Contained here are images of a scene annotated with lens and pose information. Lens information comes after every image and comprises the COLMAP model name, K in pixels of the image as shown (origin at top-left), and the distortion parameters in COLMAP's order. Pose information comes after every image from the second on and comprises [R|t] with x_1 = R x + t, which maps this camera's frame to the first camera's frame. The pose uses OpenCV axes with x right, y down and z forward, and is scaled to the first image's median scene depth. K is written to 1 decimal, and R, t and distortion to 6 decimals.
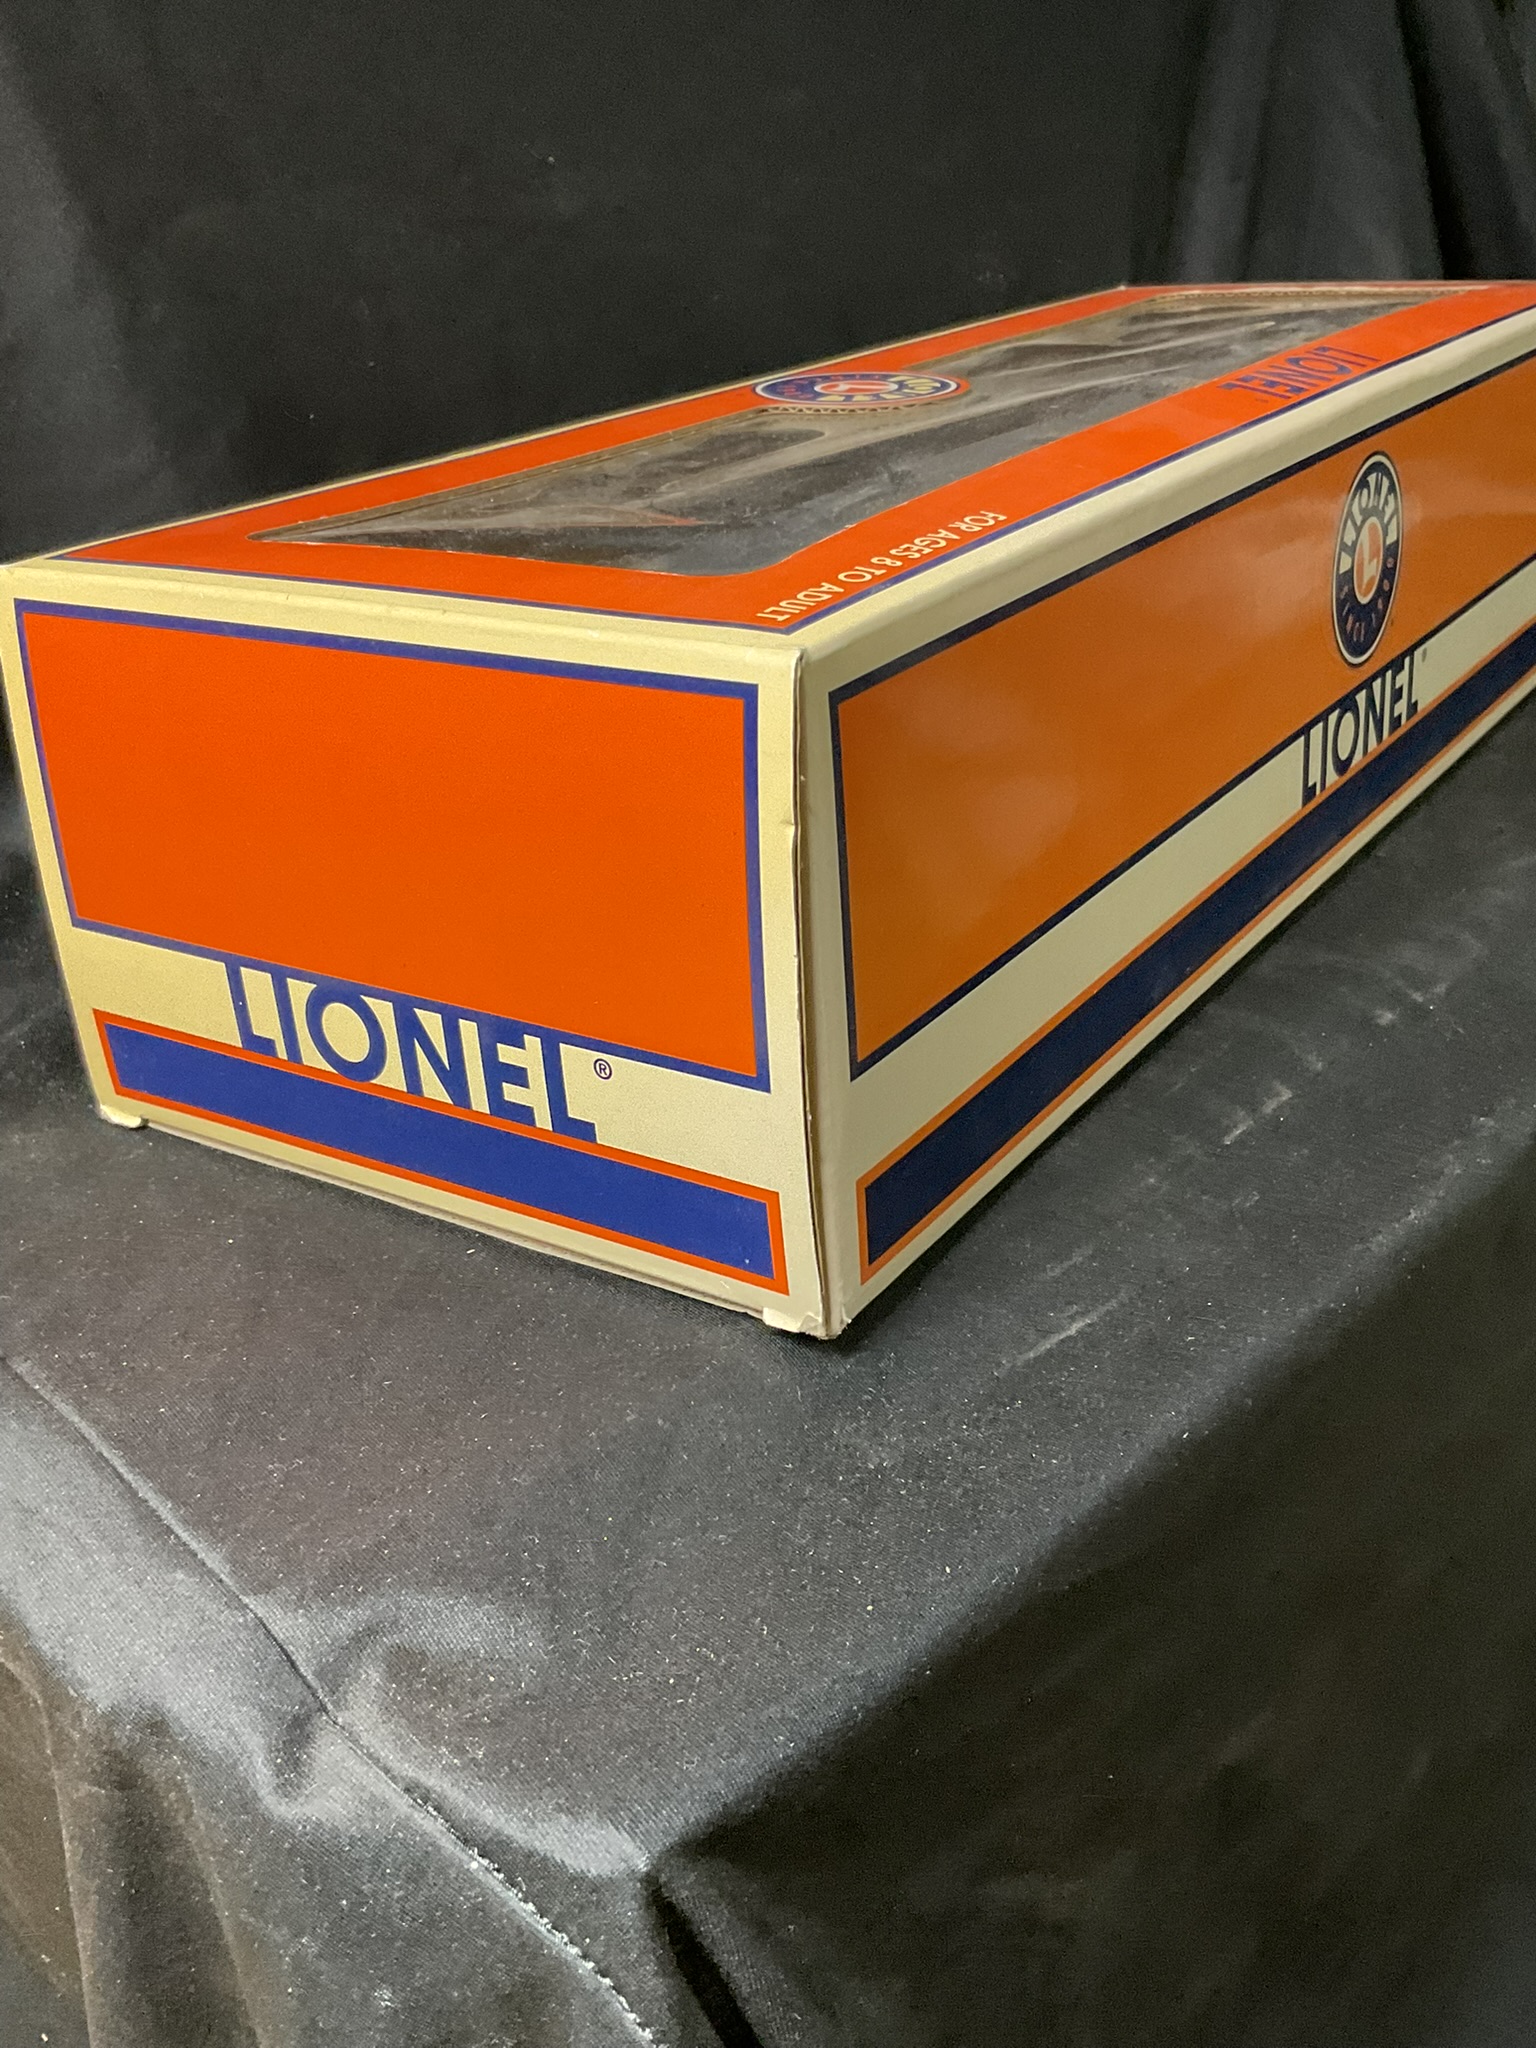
lens RADIAL K [[2005.4, 0, 768.0], [0, 2005.4, 1024.0], [0, 0, 1]] dist [0.149506, -0.330425]
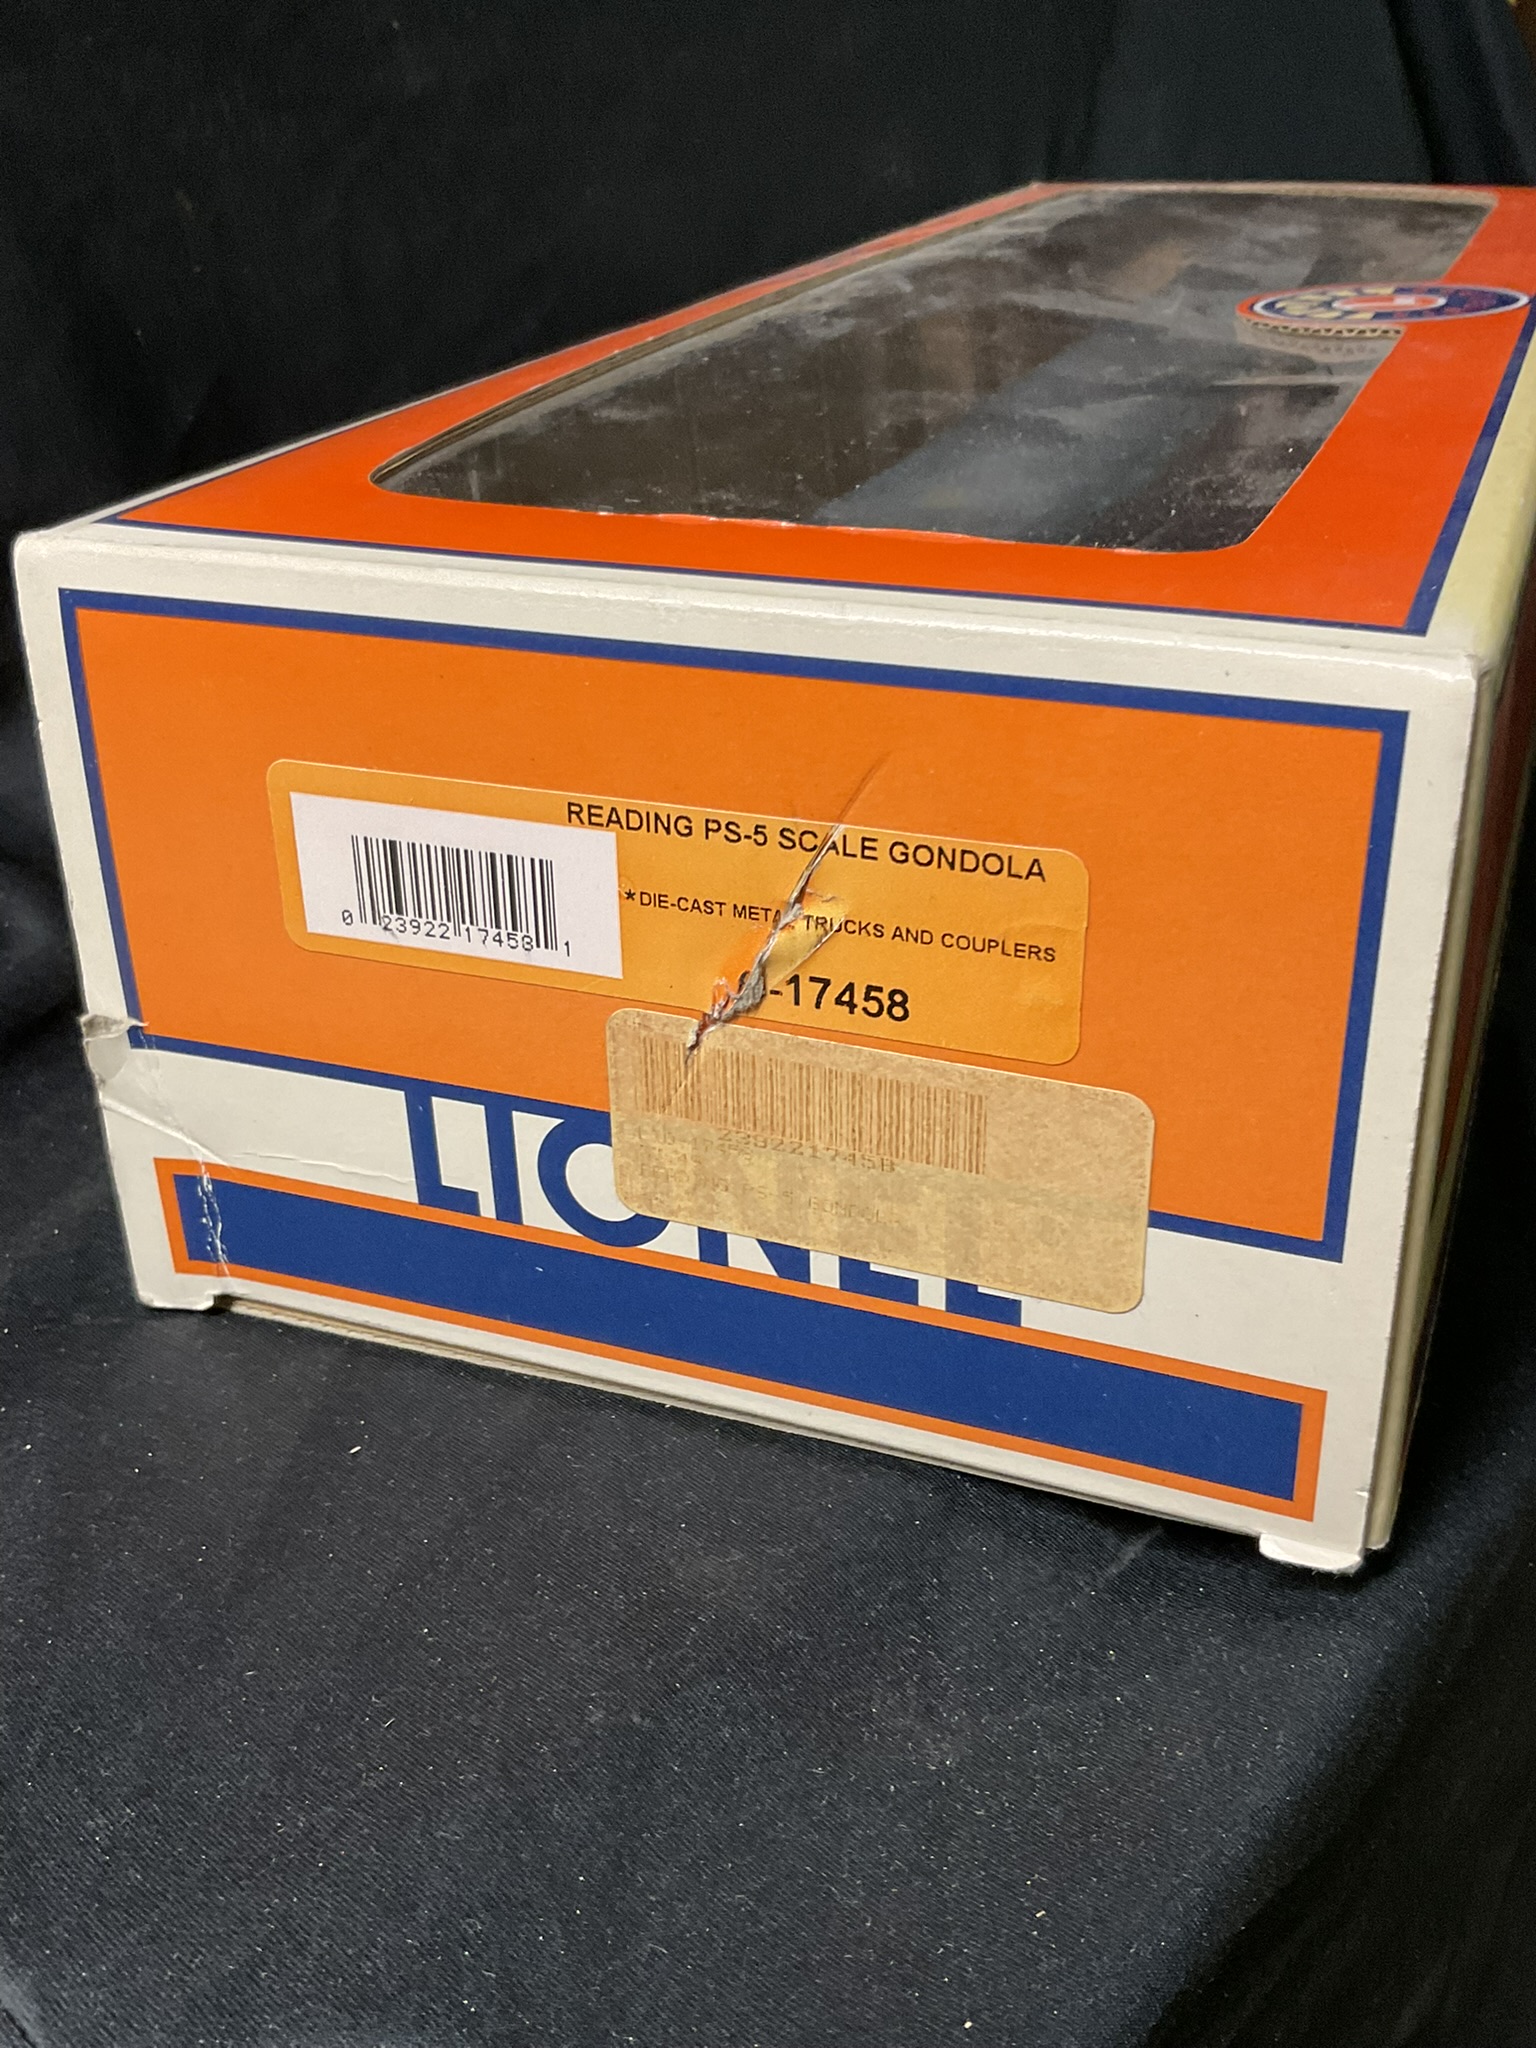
lens RADIAL K [[2101.4, 0, 768.0], [0, 2101.4, 1024.0], [0, 0, 1]] dist [0.199072, -0.393525]
pose [[0.978459, -0.047069, 0.201006, -0.294420], [0.044565, 0.998862, 0.016970, -0.062149], [-0.201576, -0.007646, 0.979443, 0.232259]]
